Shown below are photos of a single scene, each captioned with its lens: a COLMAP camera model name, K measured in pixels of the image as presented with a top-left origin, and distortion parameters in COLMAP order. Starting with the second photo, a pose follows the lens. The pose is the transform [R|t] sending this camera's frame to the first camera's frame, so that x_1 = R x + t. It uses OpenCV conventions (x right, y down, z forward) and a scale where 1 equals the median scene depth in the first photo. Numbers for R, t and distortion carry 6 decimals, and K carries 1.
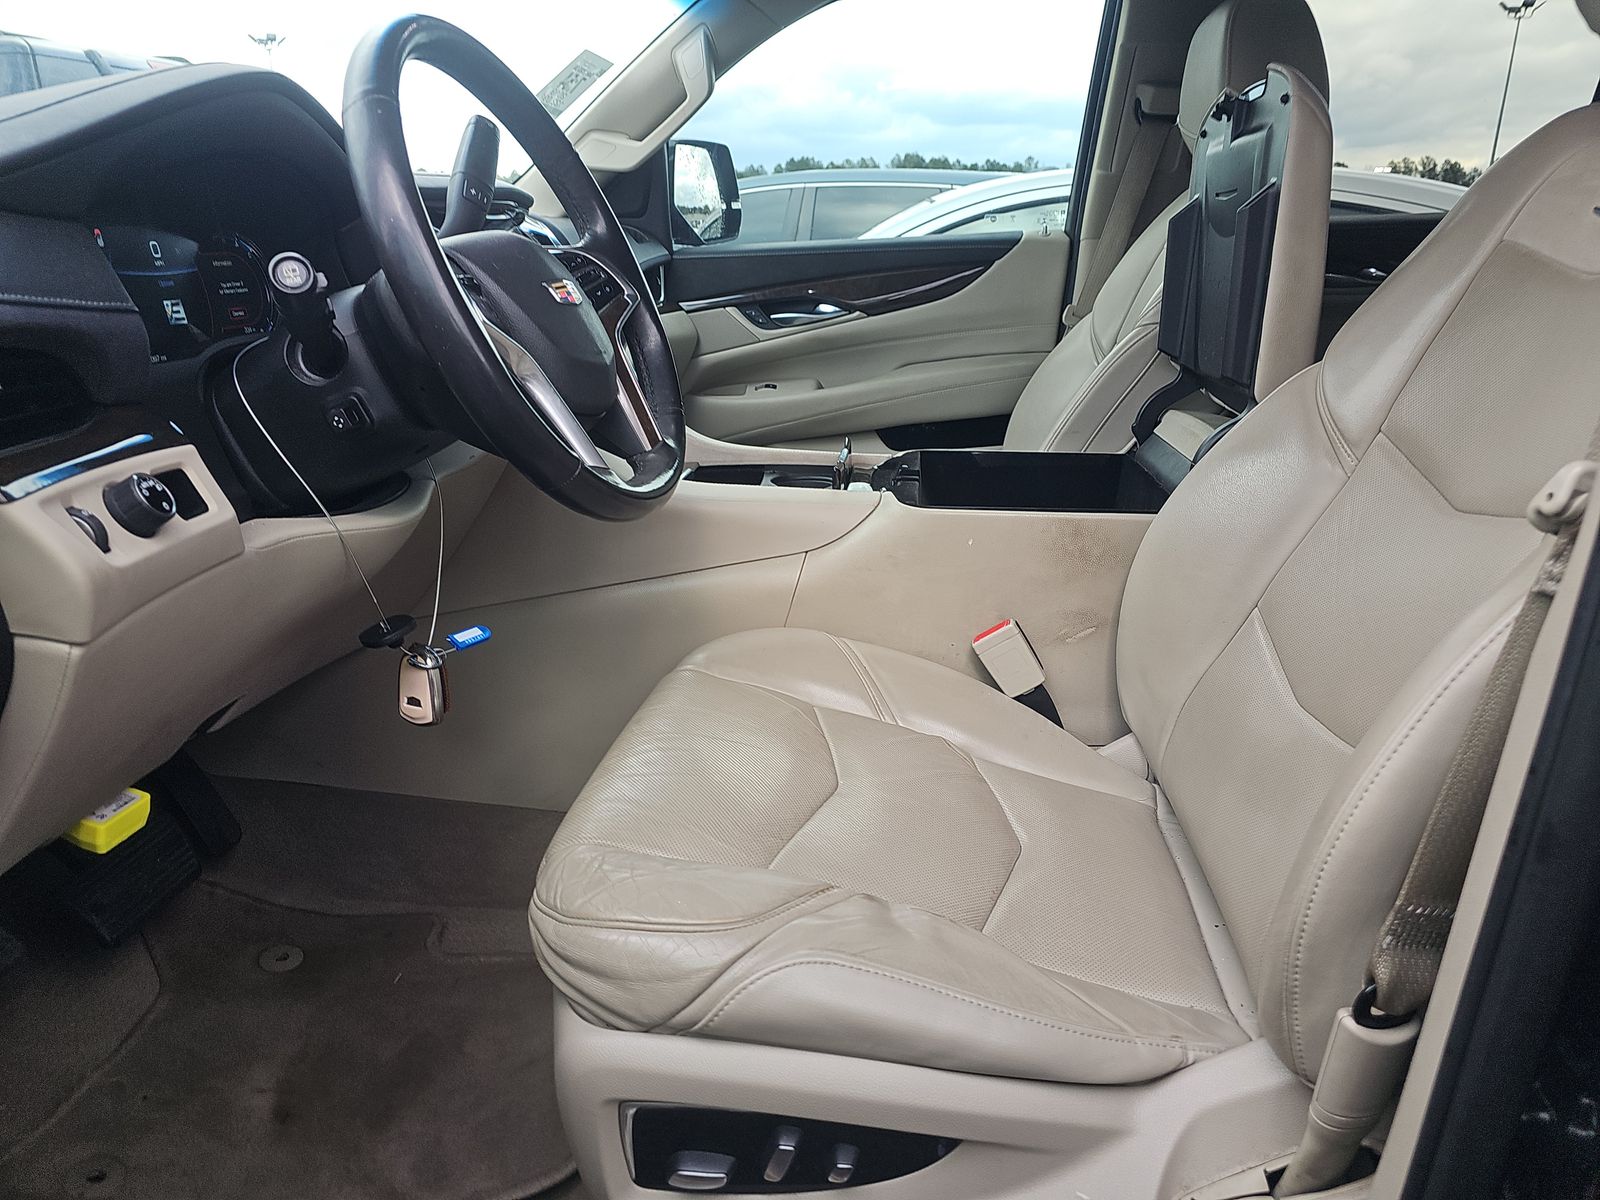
lens RADIAL K [[1109.4, 0, 800.0], [0, 1109.4, 600.0], [0, 0, 1]] dist [0.046861, -0.054029]
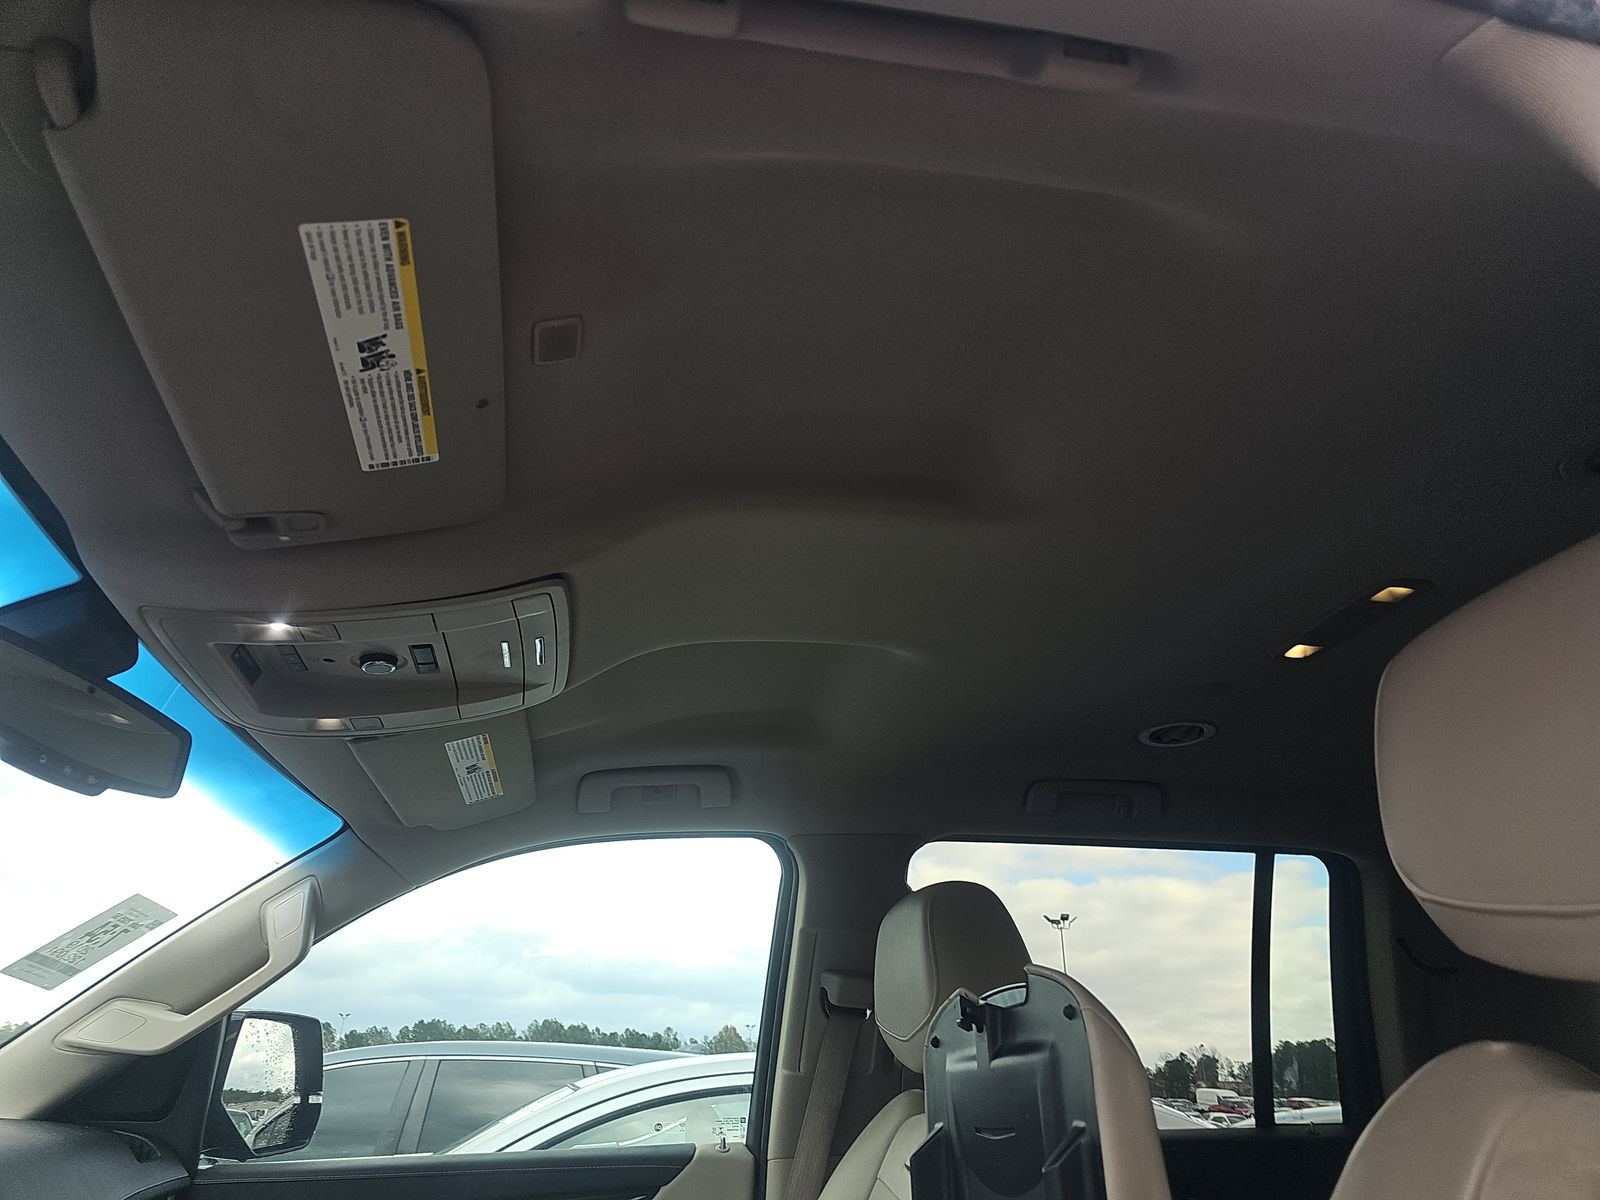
lens RADIAL K [[1081.0, 0, 800.0], [0, 1081.0, 600.0], [0, 0, 1]] dist [0.053789, -0.050080]
pose [[0.953391, 0.142795, 0.265809, 0.010907], [0.076152, 0.738543, -0.669892, -0.091644], [-0.291968, 0.658911, 0.693246, 0.189283]]
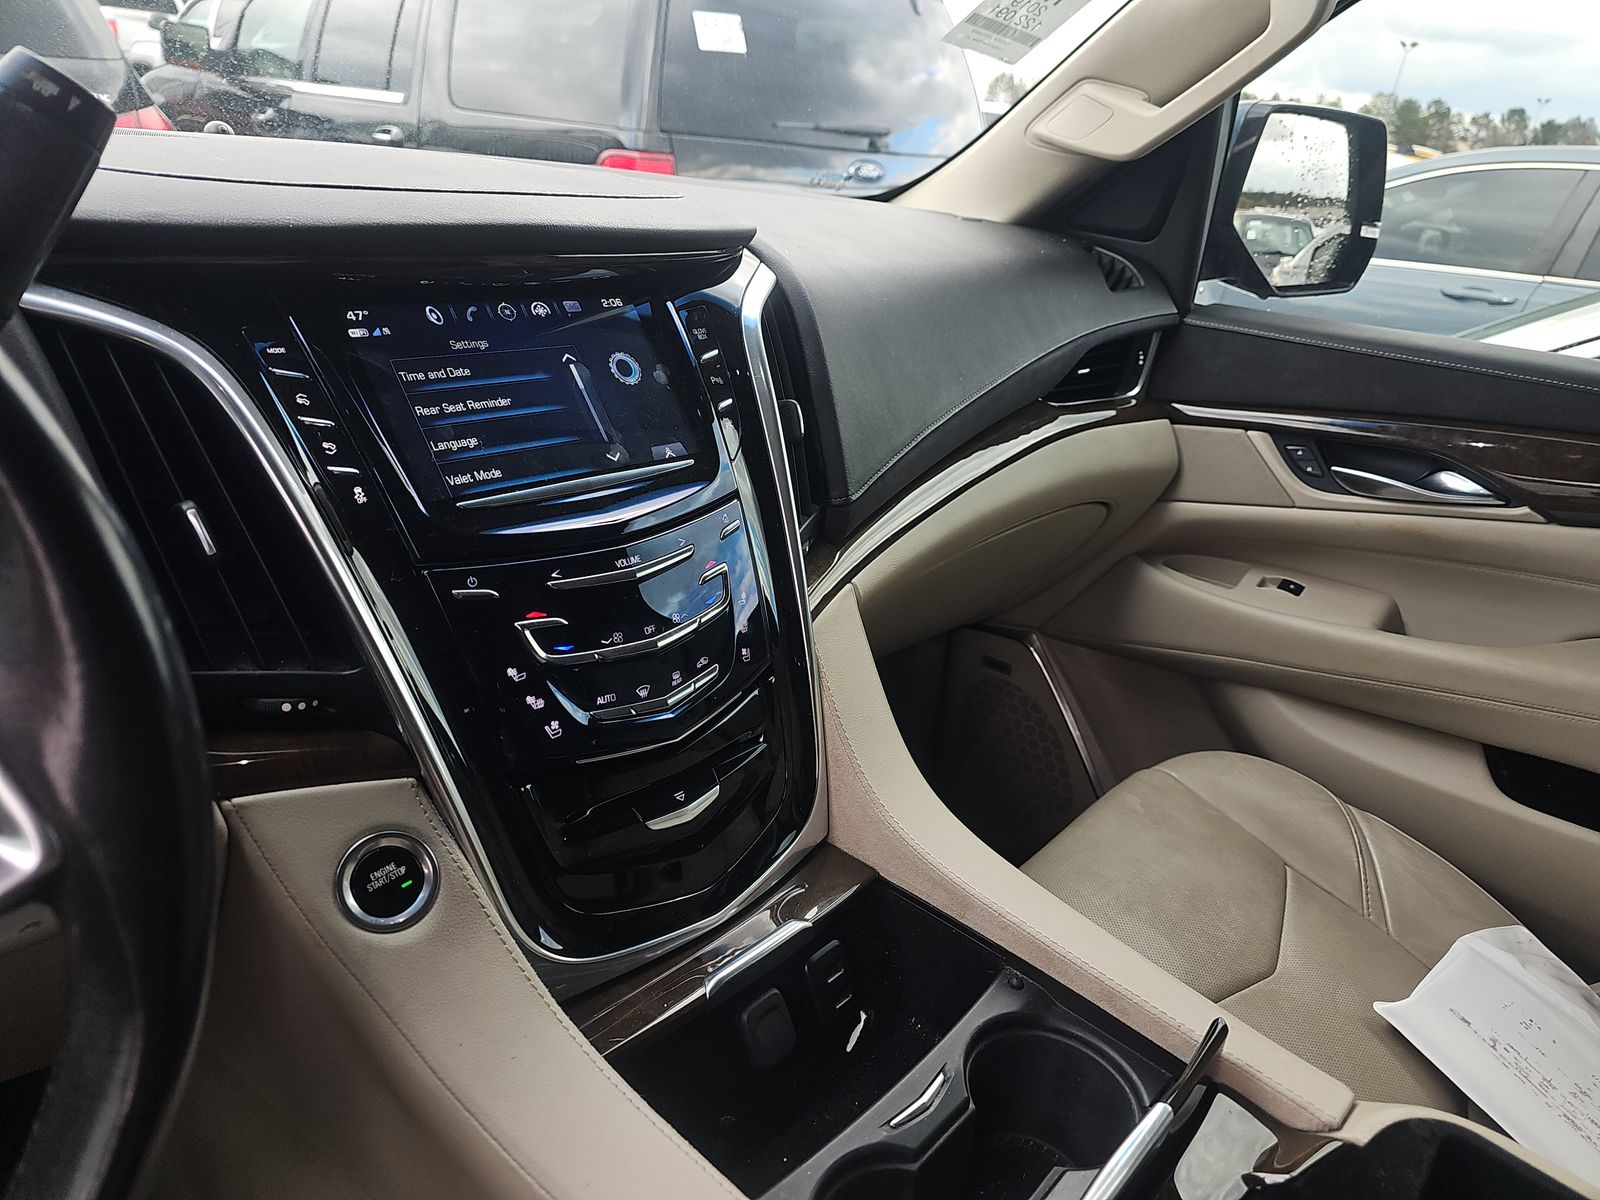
lens RADIAL K [[1081.0, 0, 800.0], [0, 1081.0, 600.0], [0, 0, 1]] dist [0.053789, -0.050080]
pose [[0.805881, 0.323406, -0.495949, 0.046806], [-0.285381, 0.946088, 0.153216, -0.204661], [0.518762, 0.018061, 0.854728, 0.439840]]
